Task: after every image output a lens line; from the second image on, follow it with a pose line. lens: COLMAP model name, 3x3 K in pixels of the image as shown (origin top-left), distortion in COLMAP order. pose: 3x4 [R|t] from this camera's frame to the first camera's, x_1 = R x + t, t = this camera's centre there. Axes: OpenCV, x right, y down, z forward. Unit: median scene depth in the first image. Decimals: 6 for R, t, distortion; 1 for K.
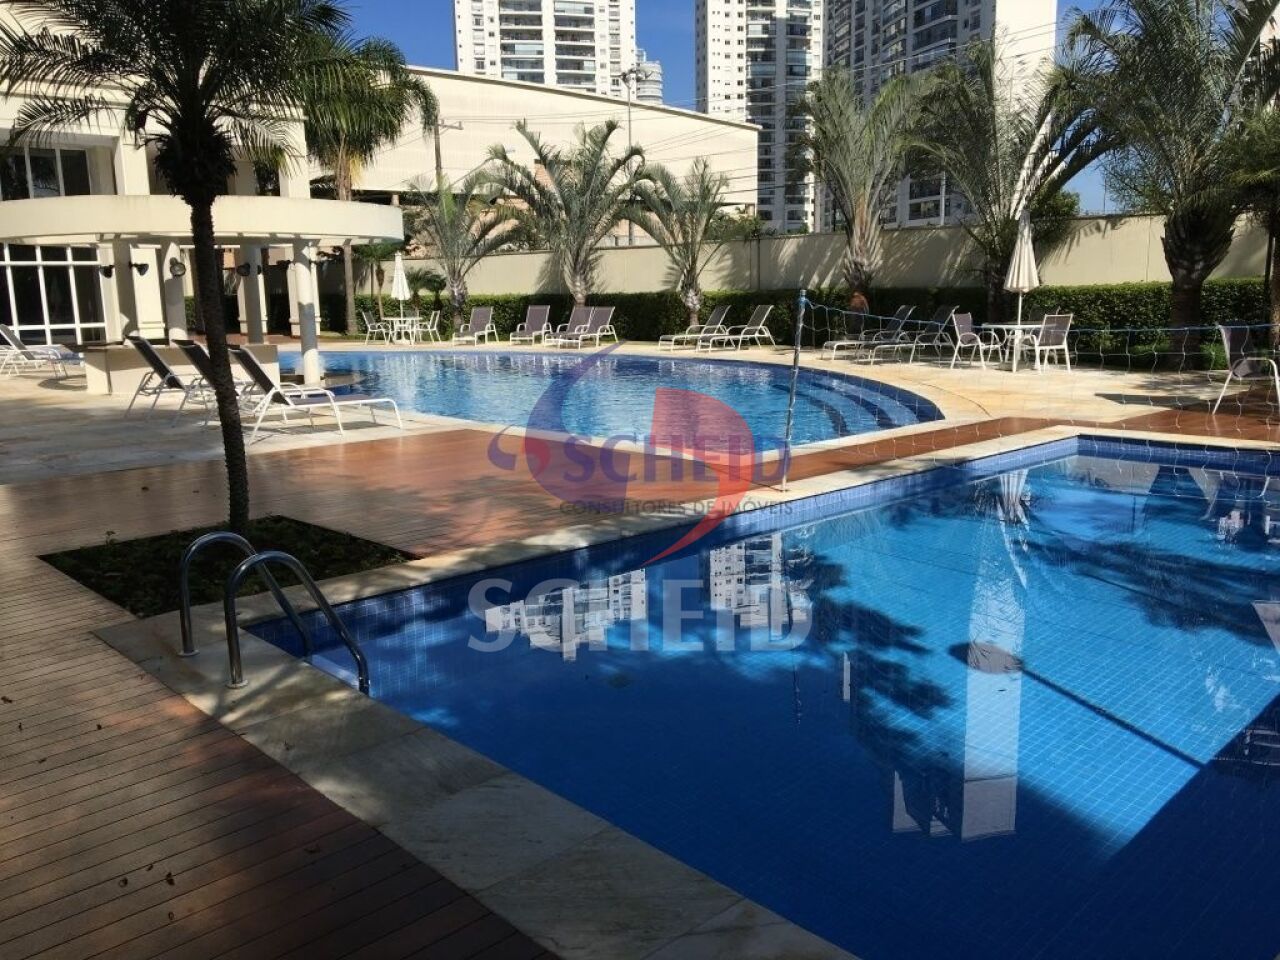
lens RADIAL K [[1074.2, 0, 643.8], [0, 1074.2, 482.5], [0, 0, 1]] dist [0.031590, -0.031504]
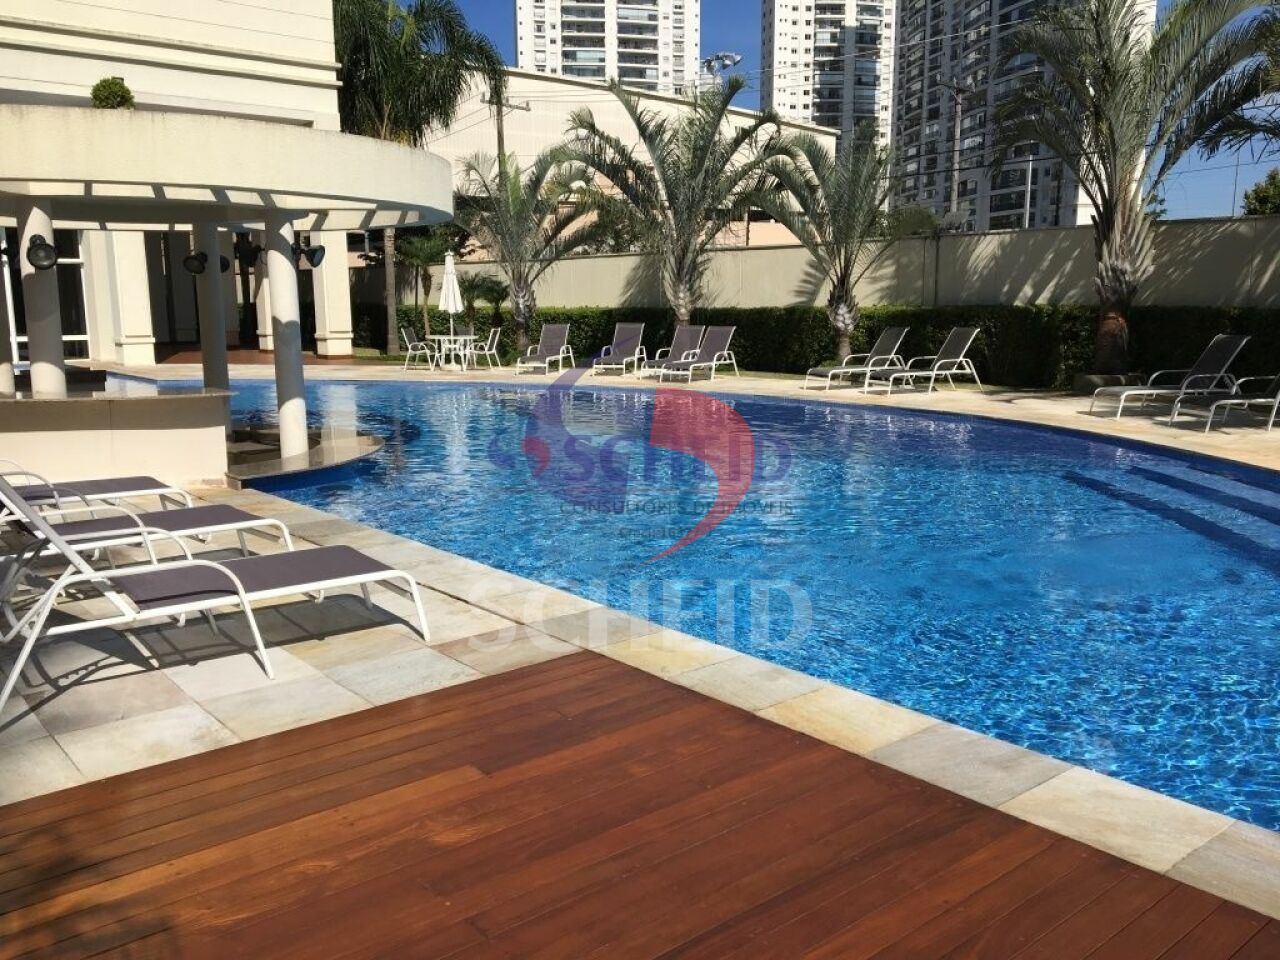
lens RADIAL K [[1074.2, 0, 635.6], [0, 1074.2, 480.4], [0, 0, 1]] dist [0.031590, -0.031504]
pose [[0.998433, 0.022626, -0.051179, -0.050679], [-0.023373, 0.999628, -0.014035, -0.041360], [0.050842, 0.015209, 0.998591, 0.235439]]
